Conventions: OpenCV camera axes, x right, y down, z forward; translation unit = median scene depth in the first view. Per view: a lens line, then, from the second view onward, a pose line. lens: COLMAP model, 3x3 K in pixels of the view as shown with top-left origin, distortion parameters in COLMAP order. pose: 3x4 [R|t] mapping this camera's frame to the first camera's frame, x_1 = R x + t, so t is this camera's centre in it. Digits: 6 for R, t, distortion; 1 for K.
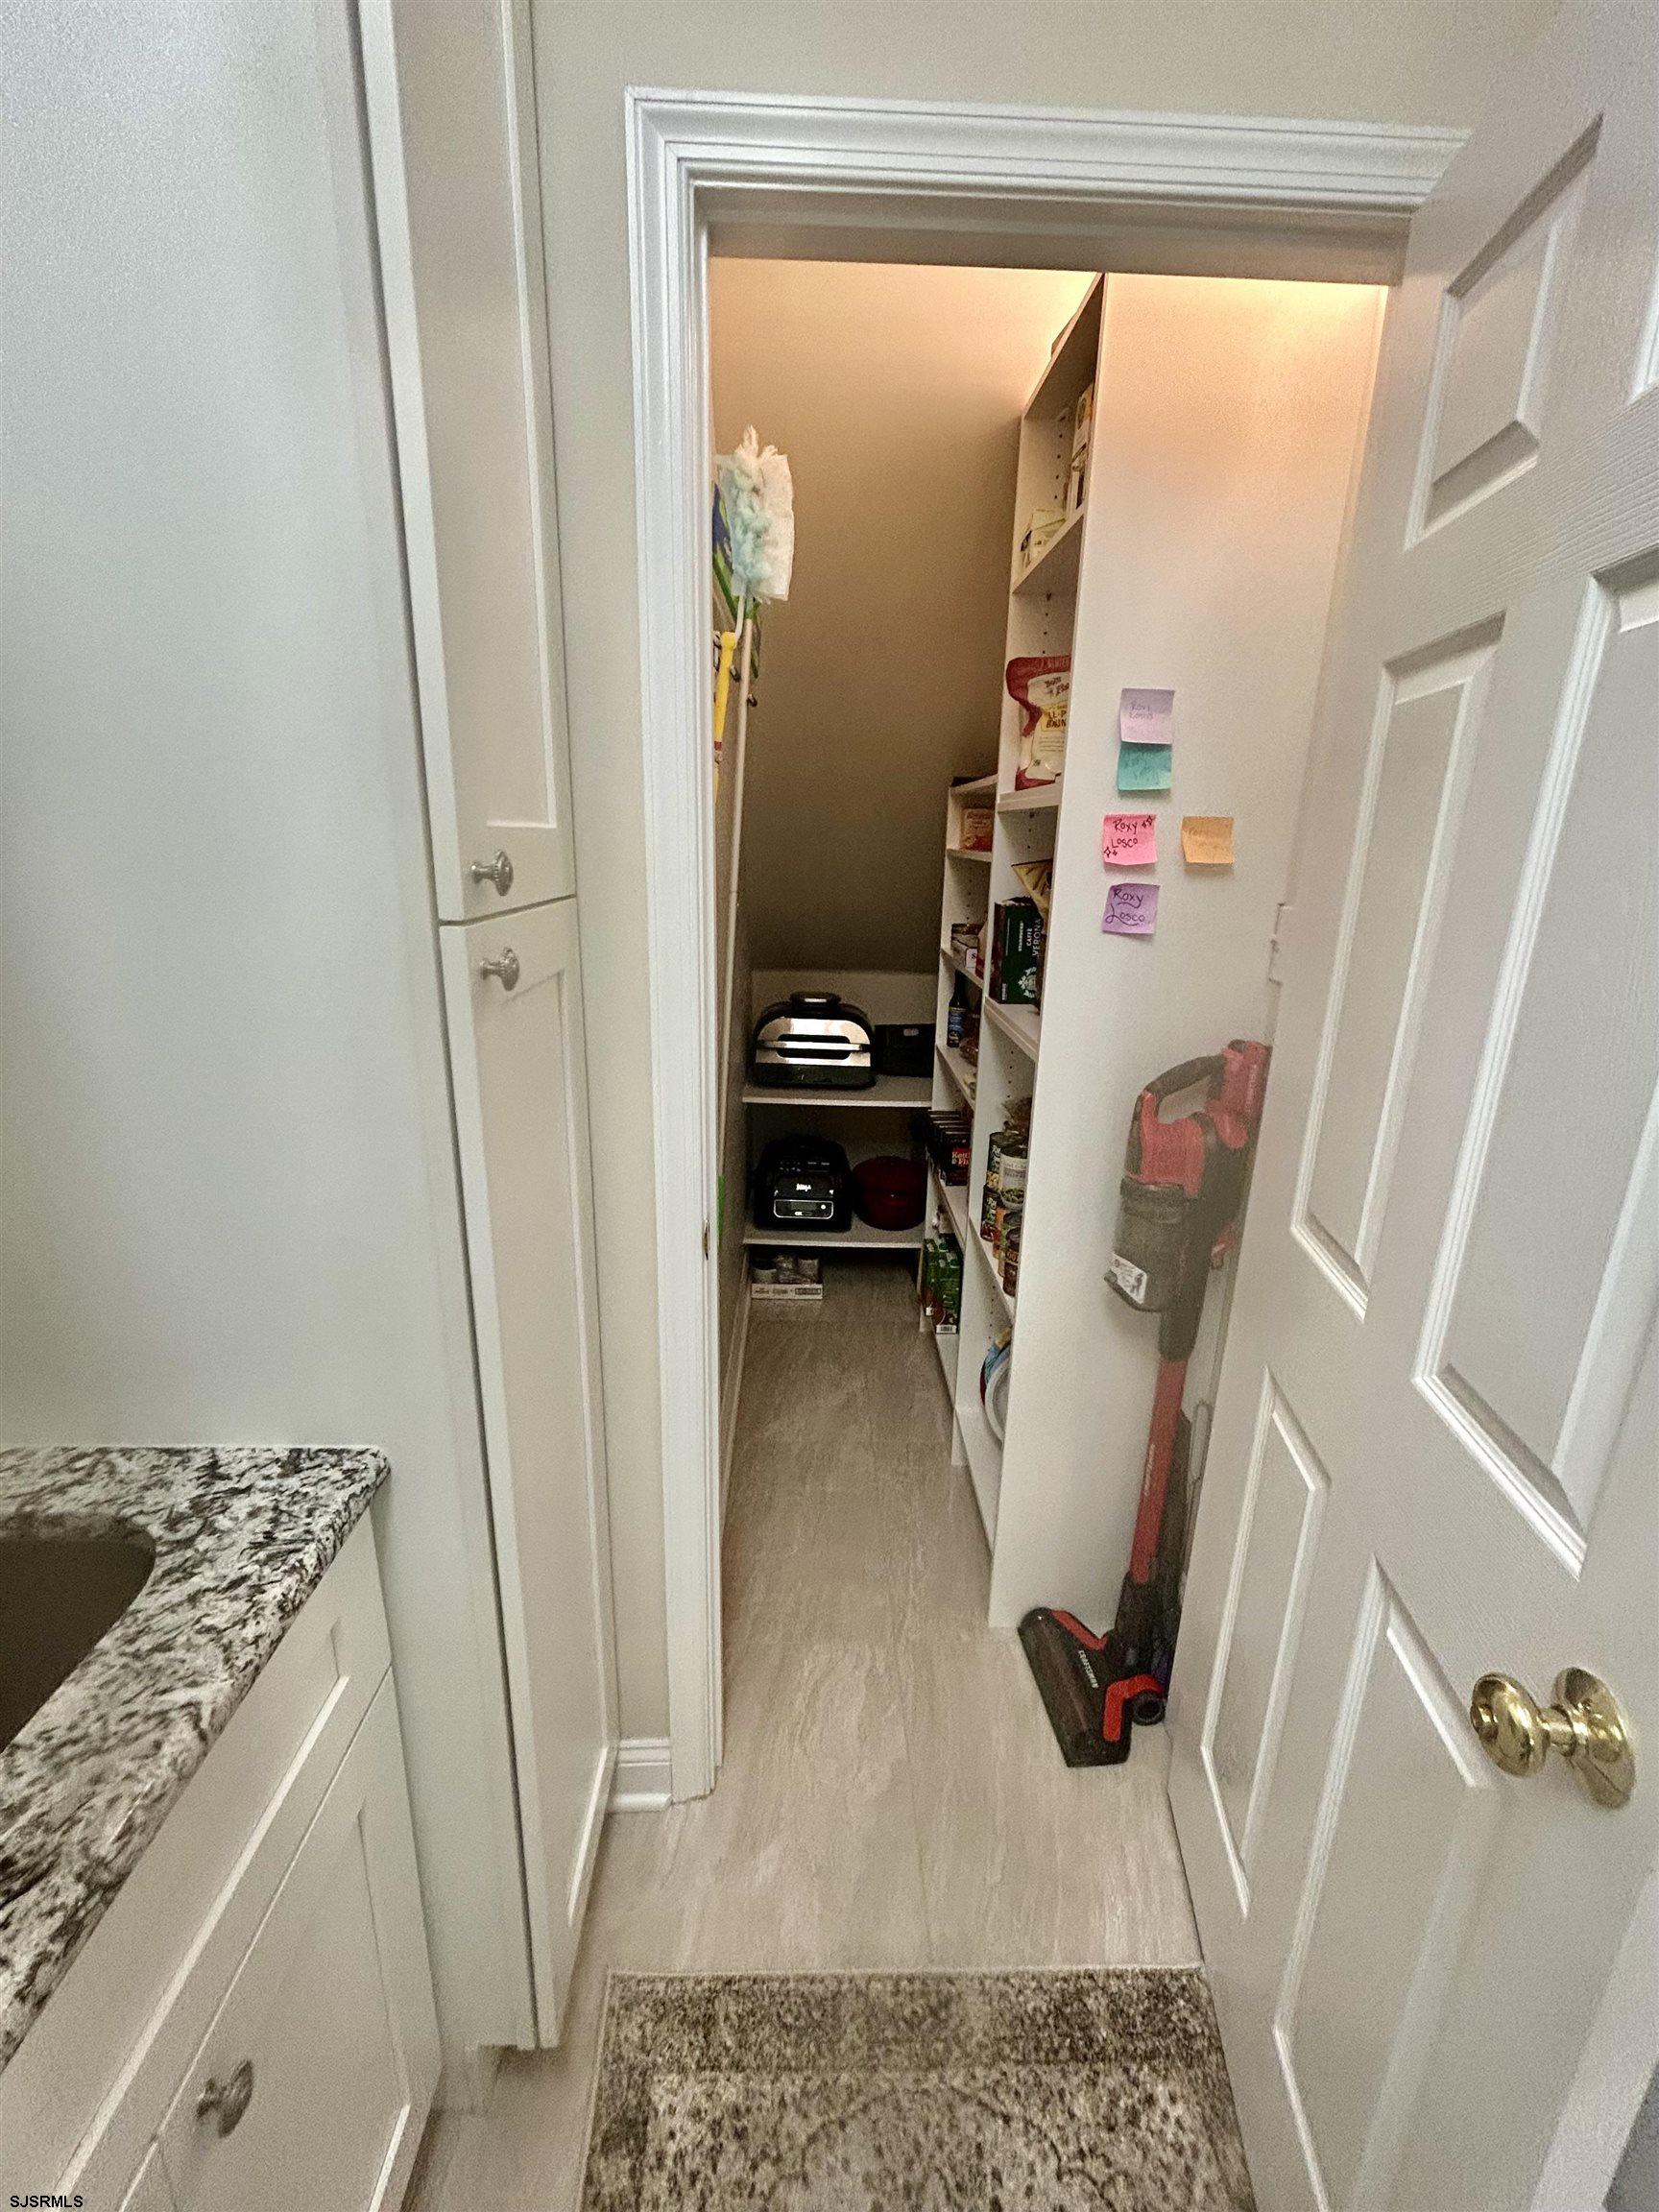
lens RADIAL K [[905.0, 0, 830.1], [0, 905.0, 1111.3], [0, 0, 1]] dist [-0.000229, 0.000141]
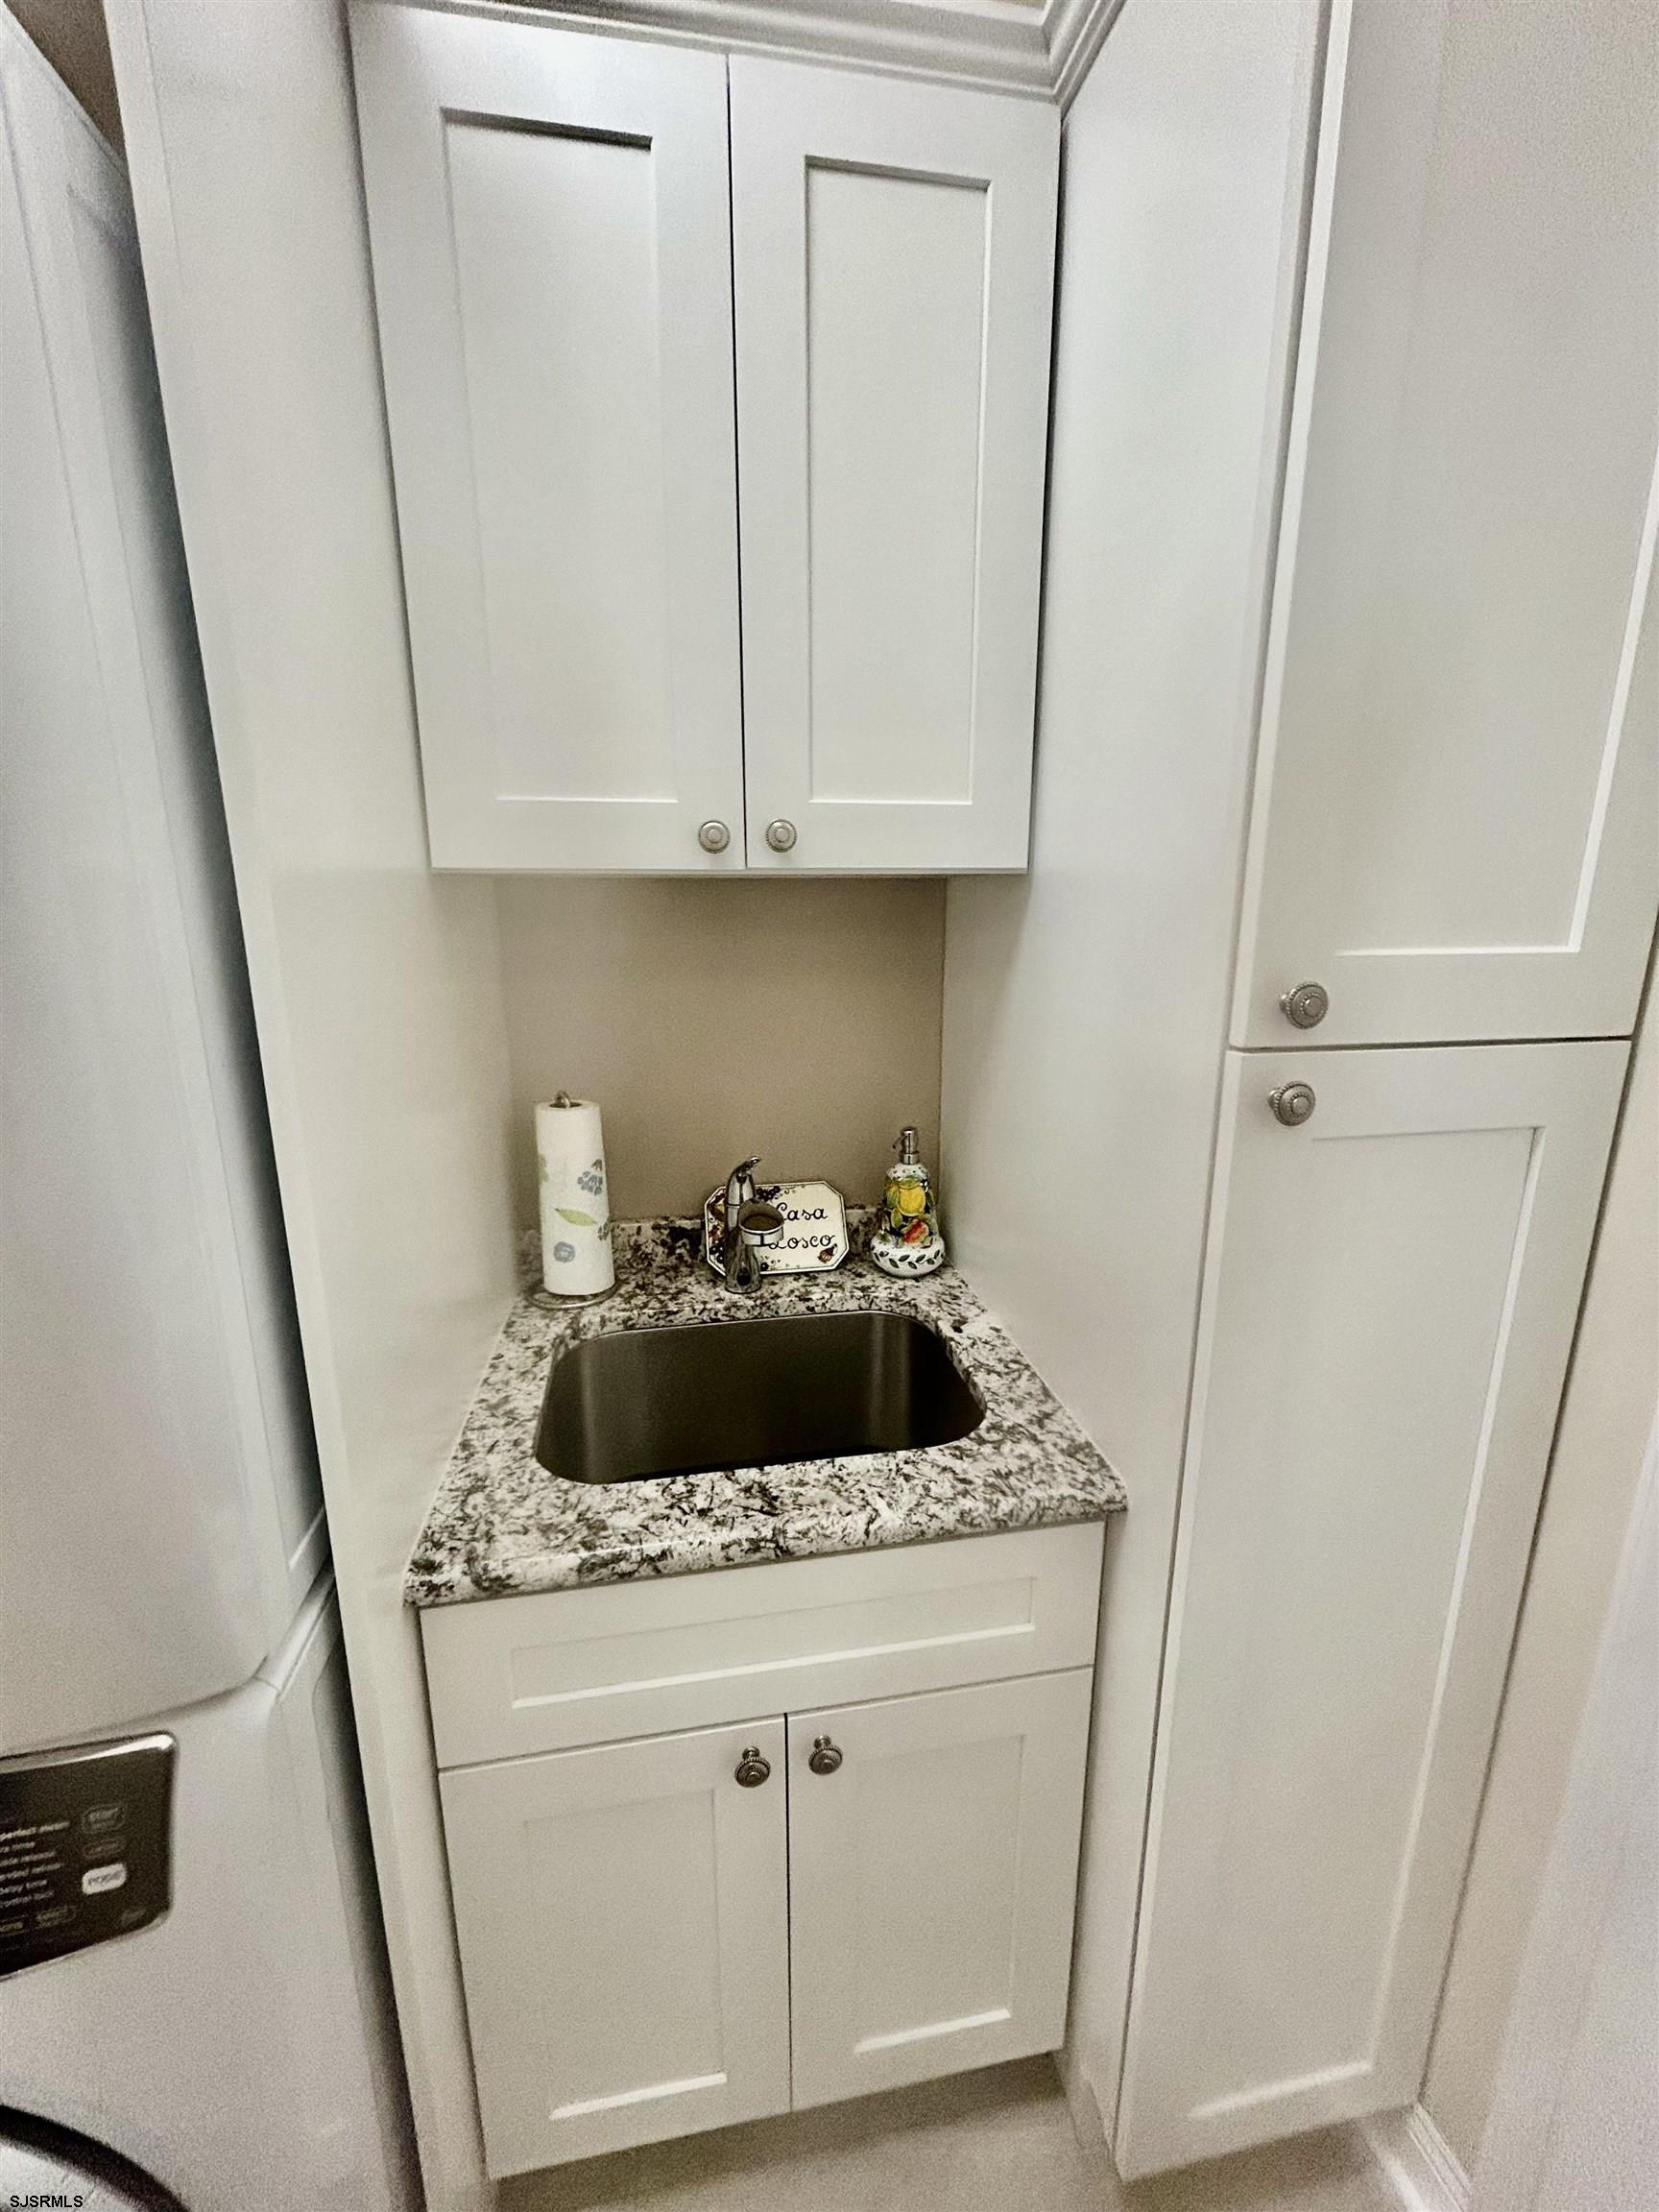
lens RADIAL K [[905.0, 0, 834.2], [0, 905.0, 1097.0], [0, 0, 1]] dist [-0.000229, 0.000141]
pose [[0.166917, 0.199047, -0.965670, 0.495784], [-0.279363, 0.948822, 0.147286, -0.172987], [0.945566, 0.245188, 0.213981, 0.343213]]
